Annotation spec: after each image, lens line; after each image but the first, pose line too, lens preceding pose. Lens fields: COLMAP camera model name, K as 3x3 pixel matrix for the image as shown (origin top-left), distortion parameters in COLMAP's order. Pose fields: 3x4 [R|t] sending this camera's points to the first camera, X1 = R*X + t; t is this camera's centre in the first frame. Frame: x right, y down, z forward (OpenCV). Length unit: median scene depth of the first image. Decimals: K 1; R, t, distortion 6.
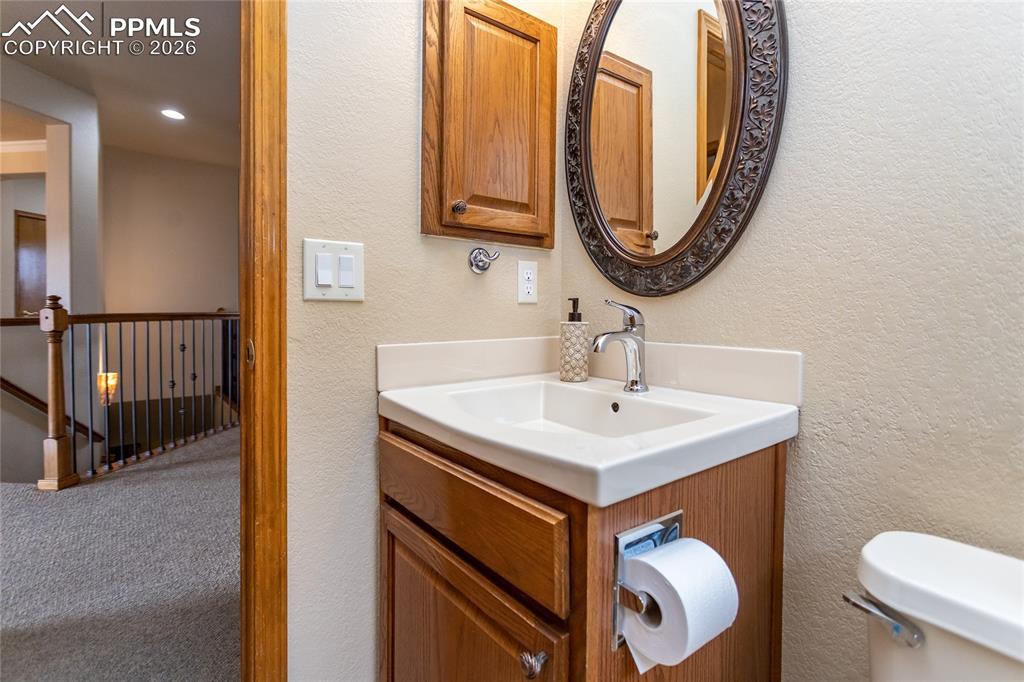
lens RADIAL K [[491.5, 0, 494.0], [0, 491.5, 309.1], [0, 0, 1]] dist [0.003630, 0.000289]
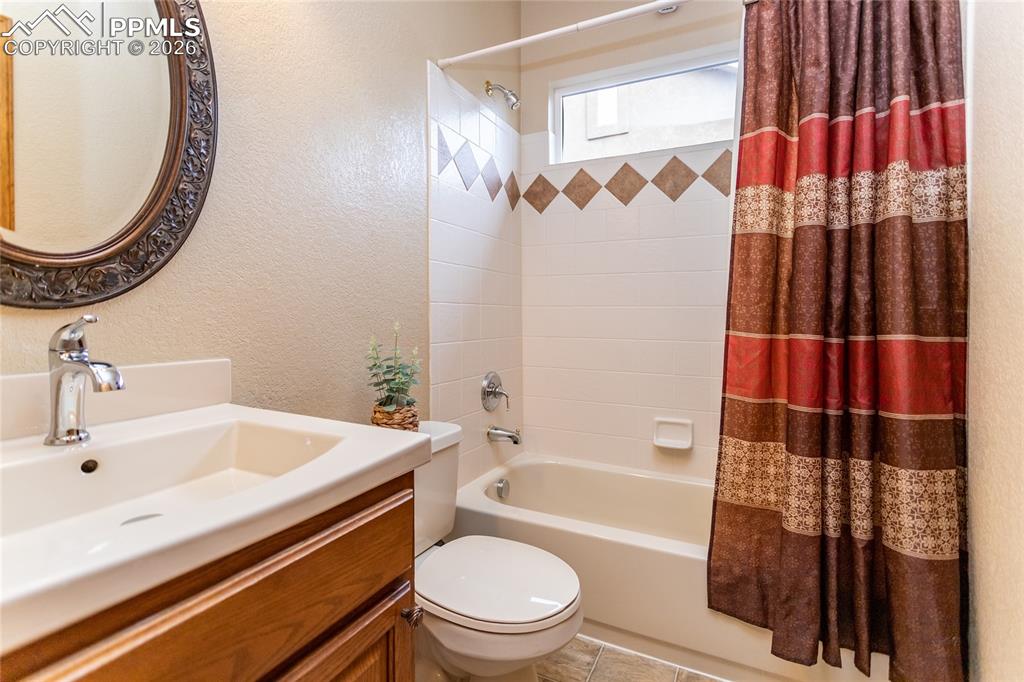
lens RADIAL K [[491.5, 0, 495.6], [0, 491.5, 317.1], [0, 0, 1]] dist [0.003630, 0.000289]
pose [[-0.432317, -0.010563, 0.901660, -0.740456], [-0.006810, 0.999941, 0.008449, -0.030270], [-0.901696, -0.002488, -0.432364, 0.892209]]
